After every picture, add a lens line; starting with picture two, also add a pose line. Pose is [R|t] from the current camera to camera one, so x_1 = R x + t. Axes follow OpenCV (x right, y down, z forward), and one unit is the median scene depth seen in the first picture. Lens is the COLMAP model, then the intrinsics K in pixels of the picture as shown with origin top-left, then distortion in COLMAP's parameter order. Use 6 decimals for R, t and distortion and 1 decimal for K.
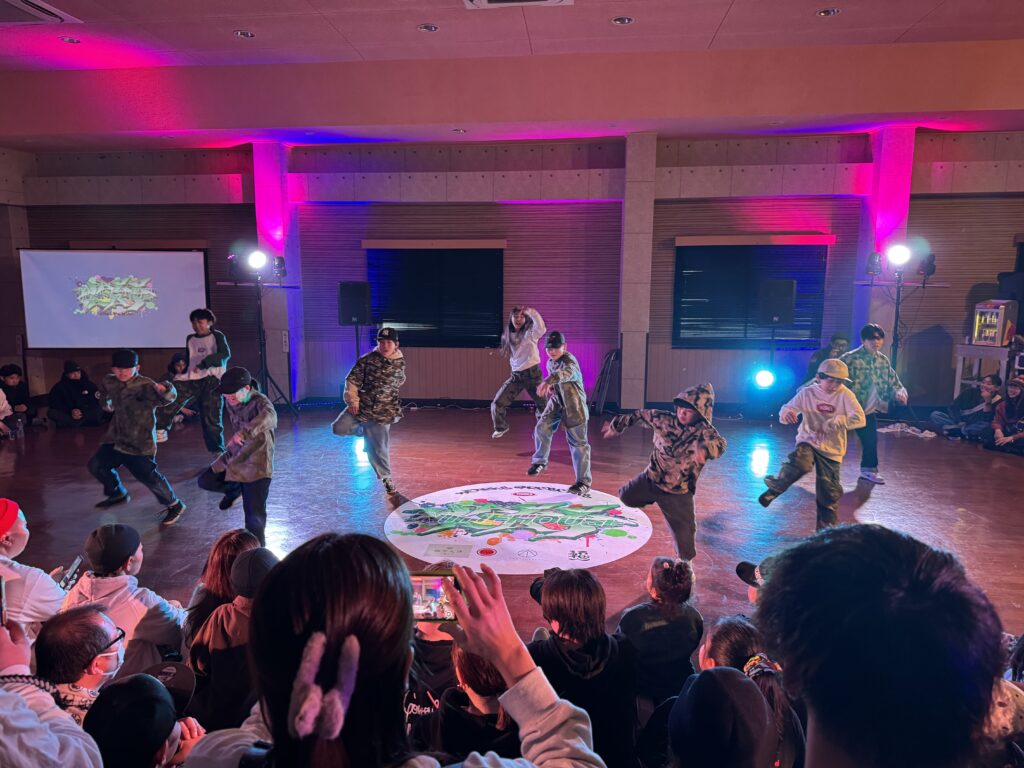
lens RADIAL K [[721.2, 0, 512.0], [0, 721.2, 384.0], [0, 0, 1]] dist [0.093693, -0.188344]
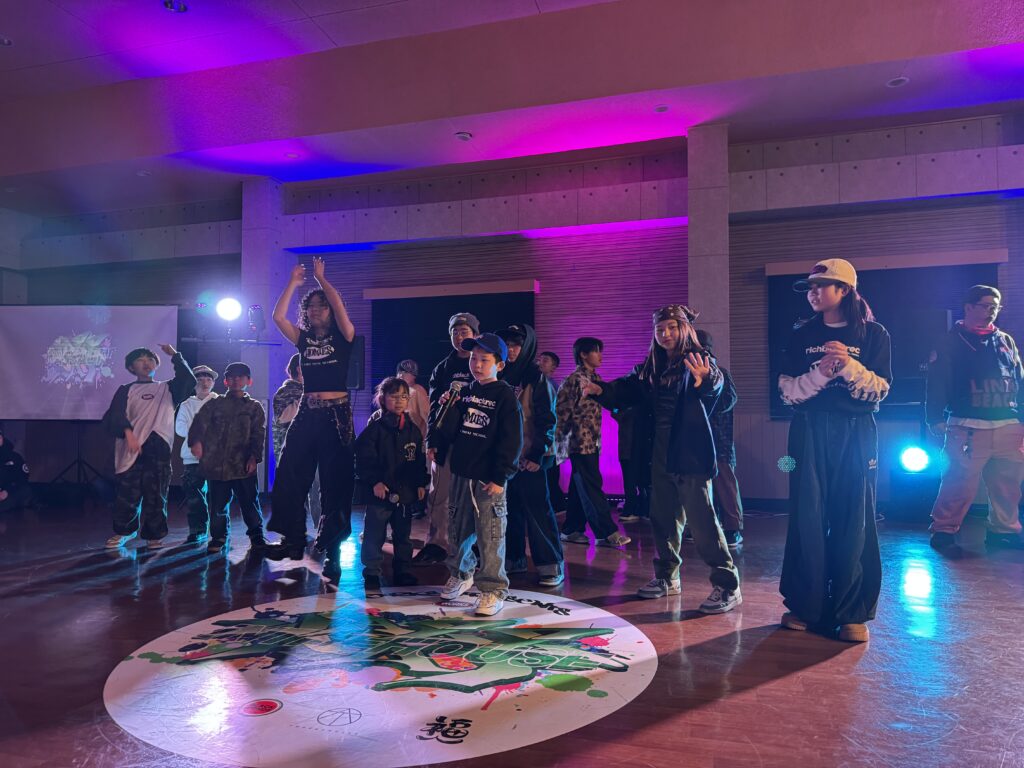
lens RADIAL K [[721.2, 0, 512.0], [0, 721.2, 384.0], [0, 0, 1]] dist [0.093693, -0.188344]
pose [[0.982690, -0.016339, -0.184536, 0.113722], [-0.018666, 0.982301, -0.186376, 0.058836], [0.184315, 0.186594, 0.964993, 0.283520]]
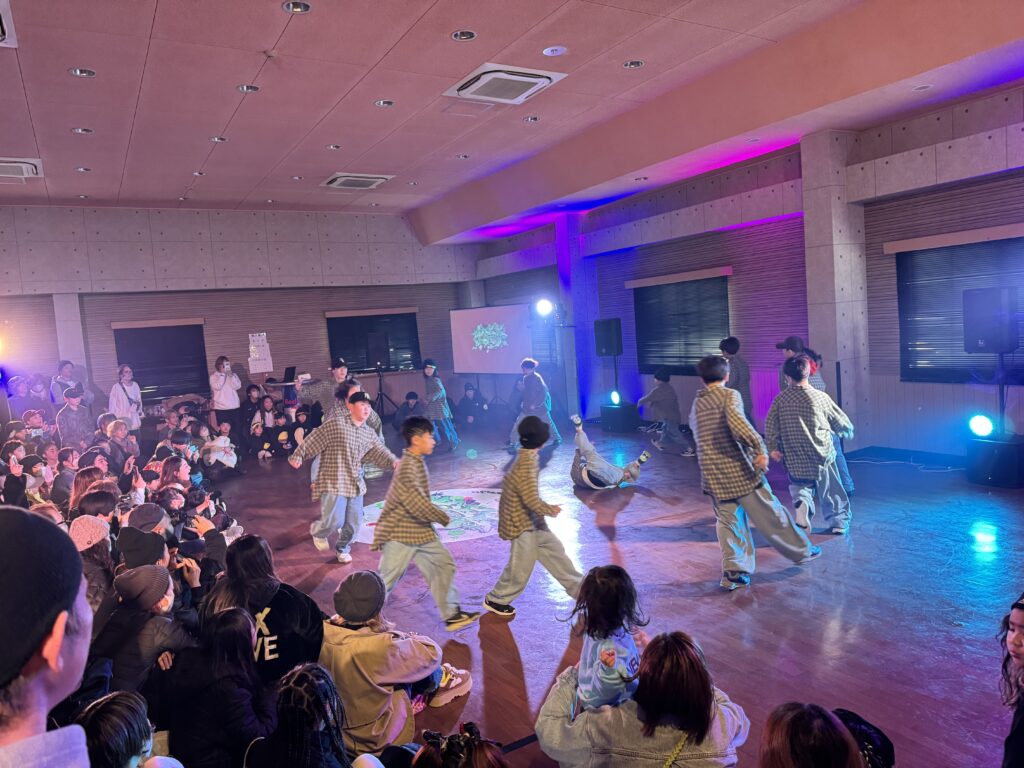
lens RADIAL K [[721.2, 0, 512.0], [0, 721.2, 384.0], [0, 0, 1]] dist [0.093693, -0.188344]
pose [[0.582917, 0.023978, -0.812178, 0.670434], [-0.049613, 0.998750, -0.006122, -0.022048], [0.811016, 0.043864, 0.583378, 0.210126]]
